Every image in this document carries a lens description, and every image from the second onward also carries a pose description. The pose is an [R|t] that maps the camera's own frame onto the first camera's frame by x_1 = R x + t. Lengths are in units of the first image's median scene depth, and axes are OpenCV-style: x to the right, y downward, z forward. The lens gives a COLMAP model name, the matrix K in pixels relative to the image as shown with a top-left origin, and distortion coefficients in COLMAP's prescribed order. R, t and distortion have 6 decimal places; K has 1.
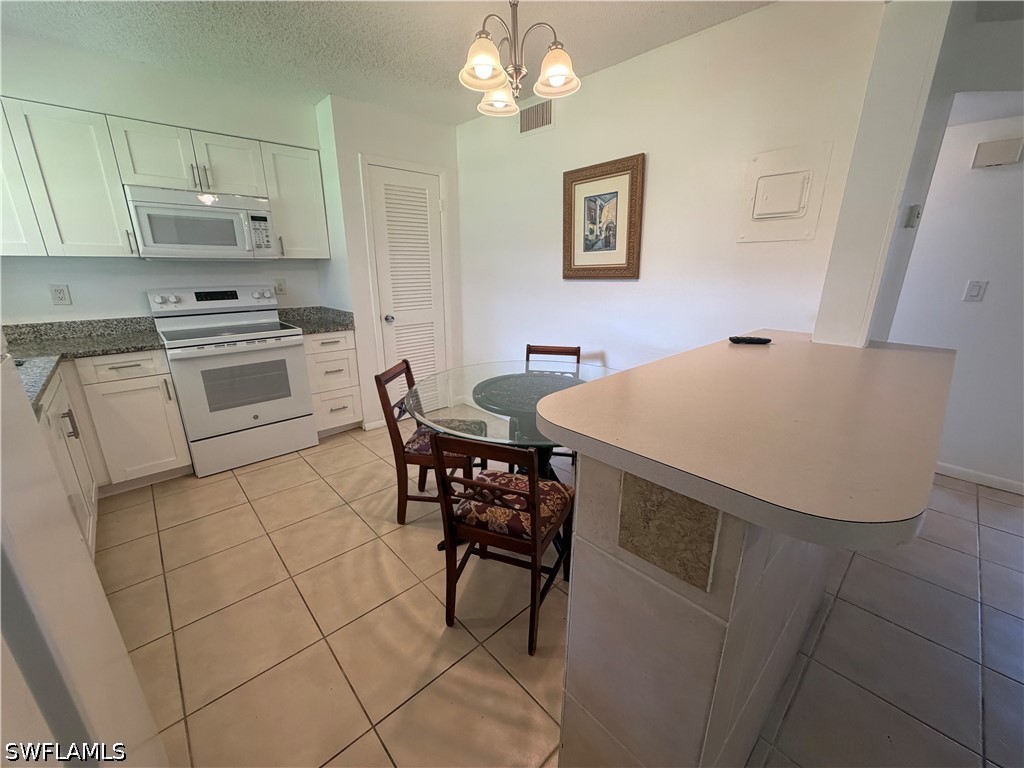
lens RADIAL K [[408.4, 0, 510.1], [0, 408.4, 385.4], [0, 0, 1]] dist [0.000178, -0.000180]
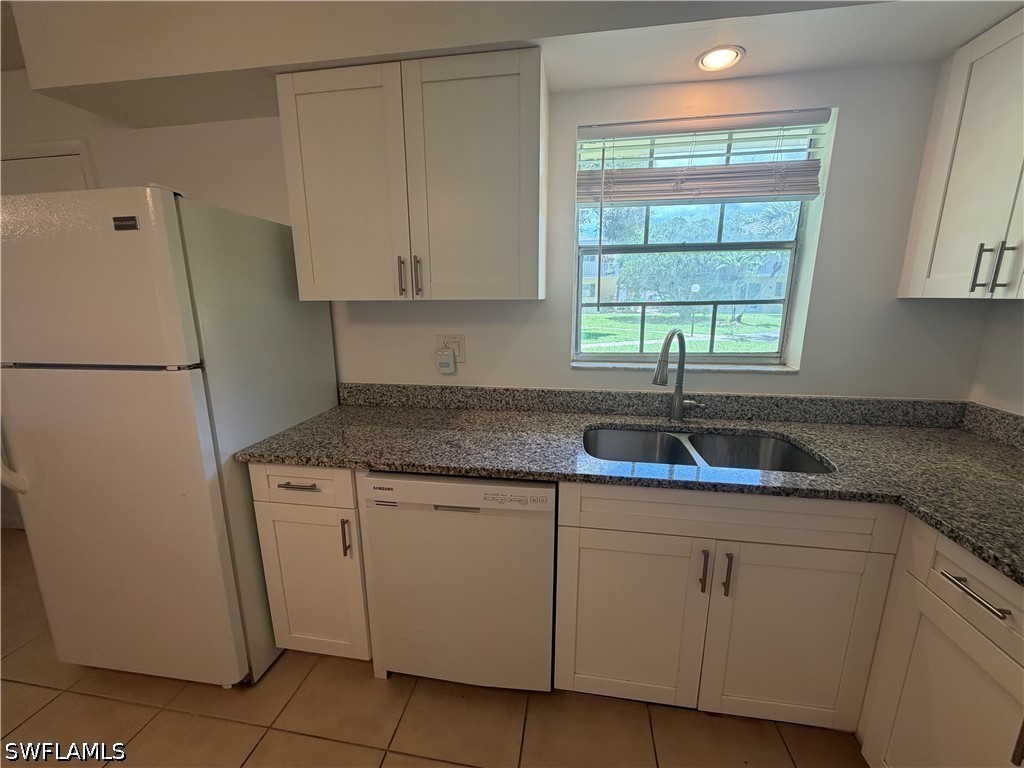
lens RADIAL K [[408.4, 0, 510.1], [0, 408.4, 385.4], [0, 0, 1]] dist [0.000178, -0.000180]
pose [[-0.788804, 0.132852, -0.600116, -0.370212], [-0.173254, 0.888712, 0.424469, -0.264548], [0.589722, 0.438795, -0.678002, 0.819506]]
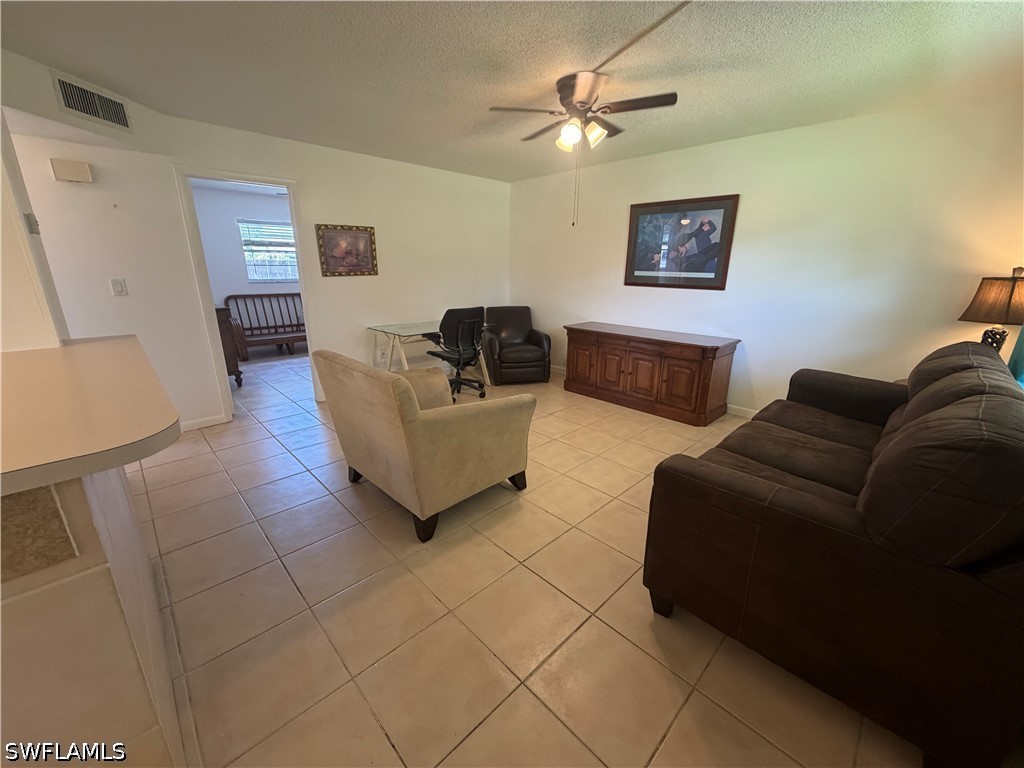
lens RADIAL K [[408.4, 0, 510.1], [0, 408.4, 385.4], [0, 0, 1]] dist [0.000178, -0.000180]
pose [[-0.026627, -0.288893, 0.956991, -0.127683], [0.280783, 0.916629, 0.284521, 0.014686], [-0.959402, 0.276283, 0.056709, -0.097862]]
